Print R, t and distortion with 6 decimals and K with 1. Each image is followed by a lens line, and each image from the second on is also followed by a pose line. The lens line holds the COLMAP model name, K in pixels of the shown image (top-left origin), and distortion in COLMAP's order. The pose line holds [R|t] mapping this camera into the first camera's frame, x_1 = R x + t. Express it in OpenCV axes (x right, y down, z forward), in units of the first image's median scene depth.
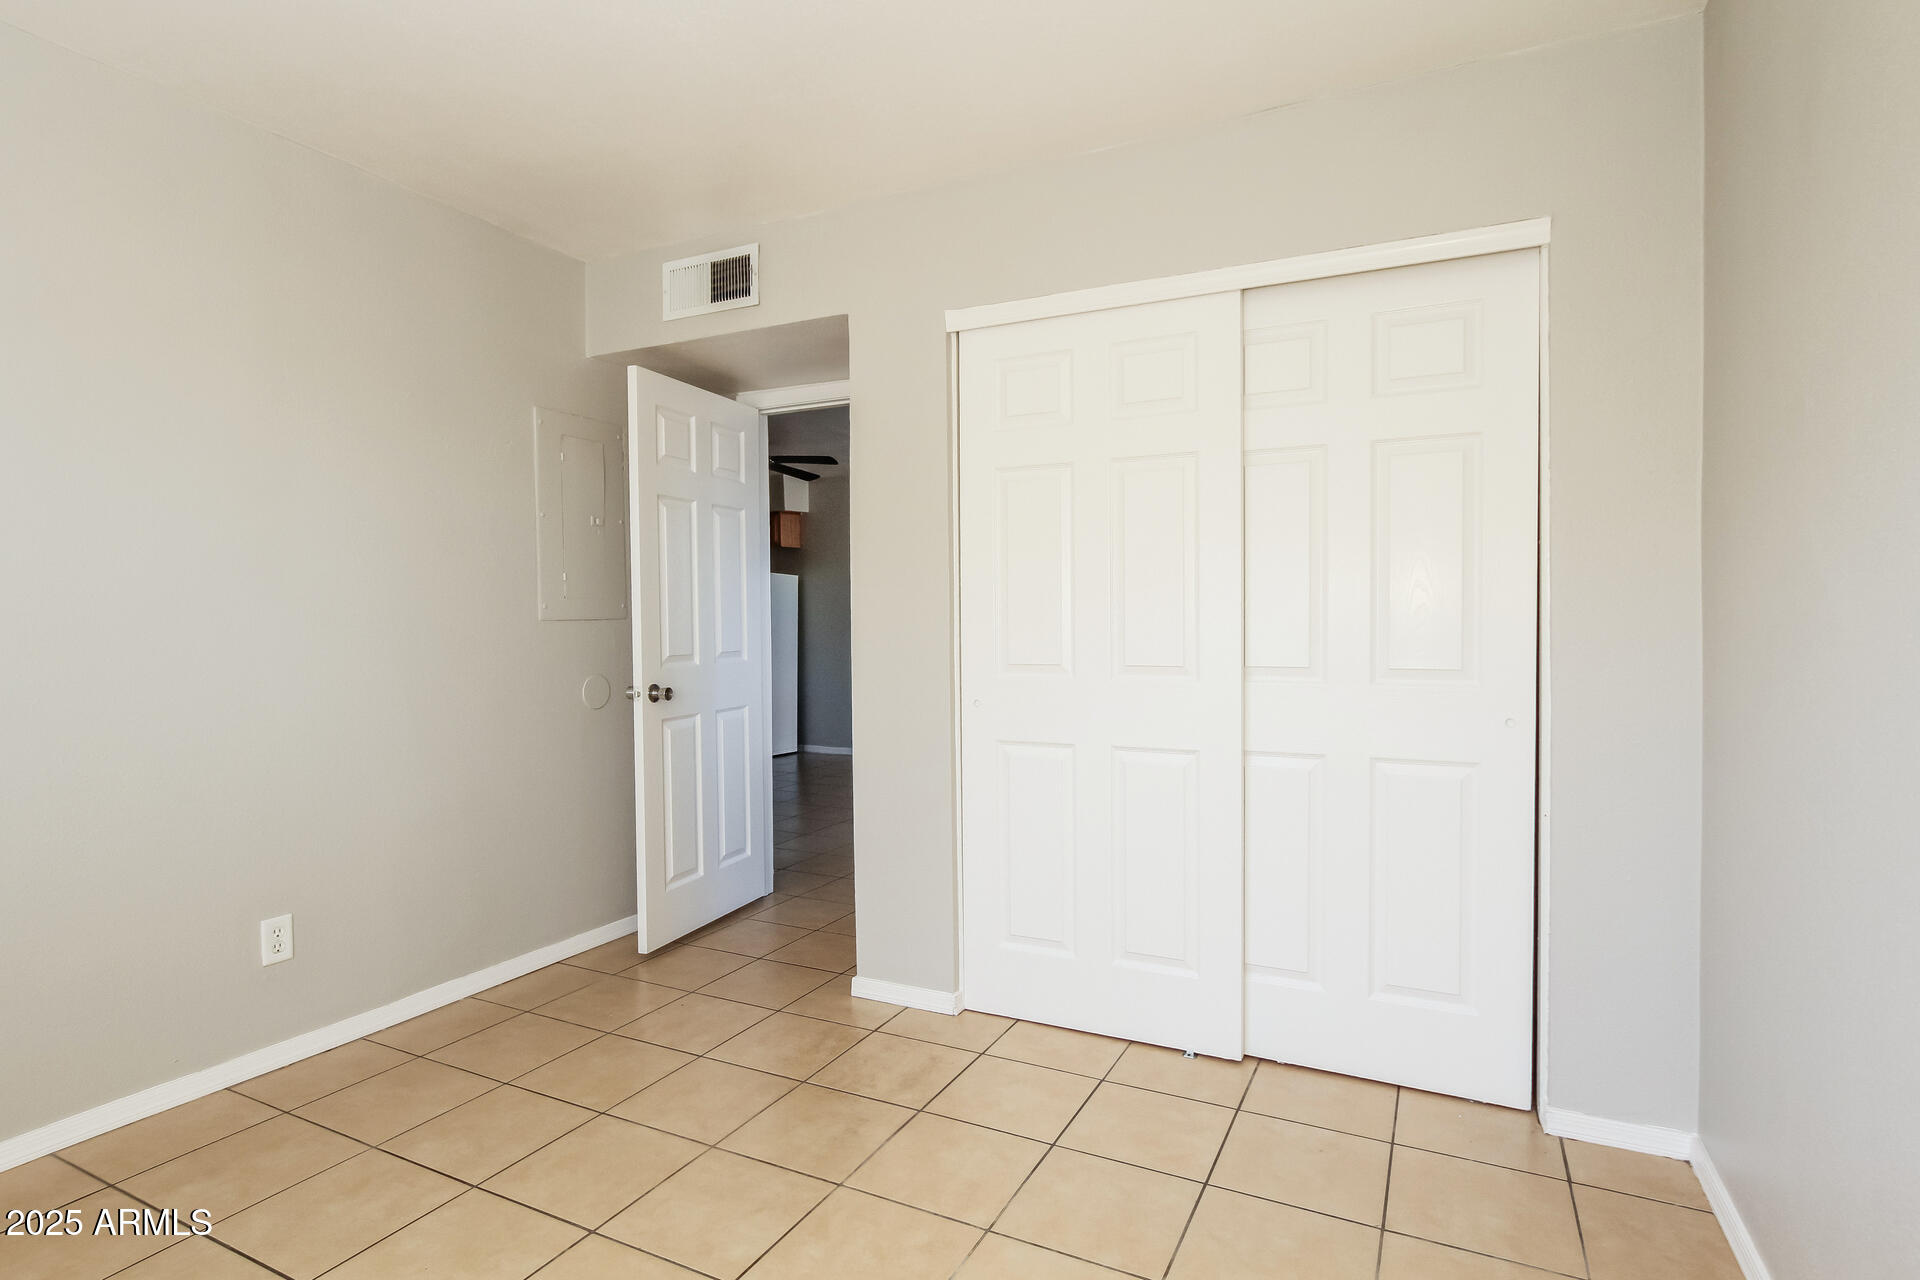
lens RADIAL K [[1000.8, 0, 966.8], [0, 1000.8, 632.5], [0, 0, 1]] dist [-0.000186, 0.000680]
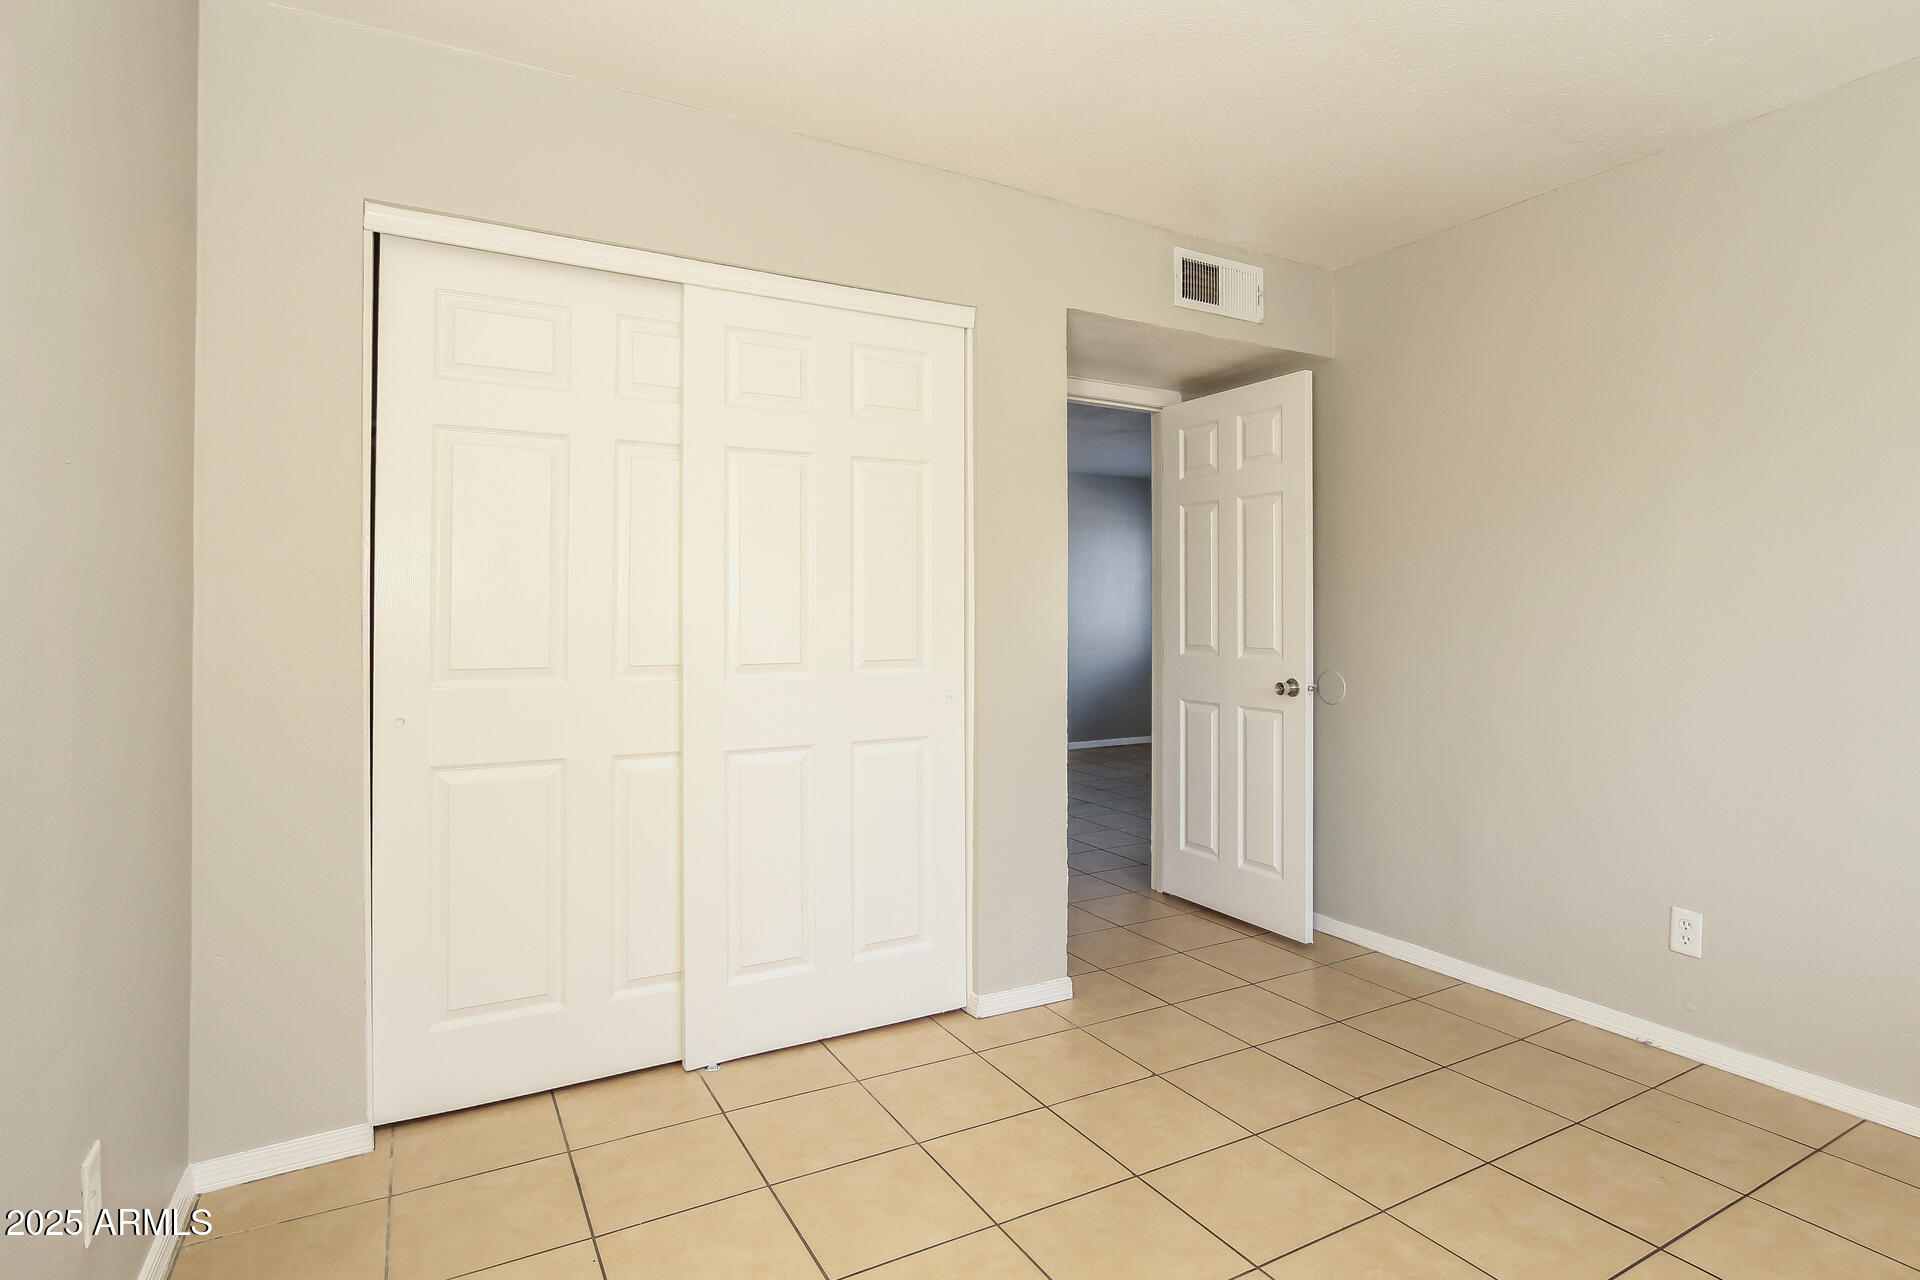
lens RADIAL K [[1033.6, 0, 991.6], [0, 1033.6, 598.7], [0, 0, 1]] dist [-0.030831, -0.000173]
pose [[0.576504, 0.025441, 0.816698, -0.471450], [0.000938, 0.999494, -0.031797, 0.002862], [-0.817094, 0.019097, 0.576188, 0.220682]]
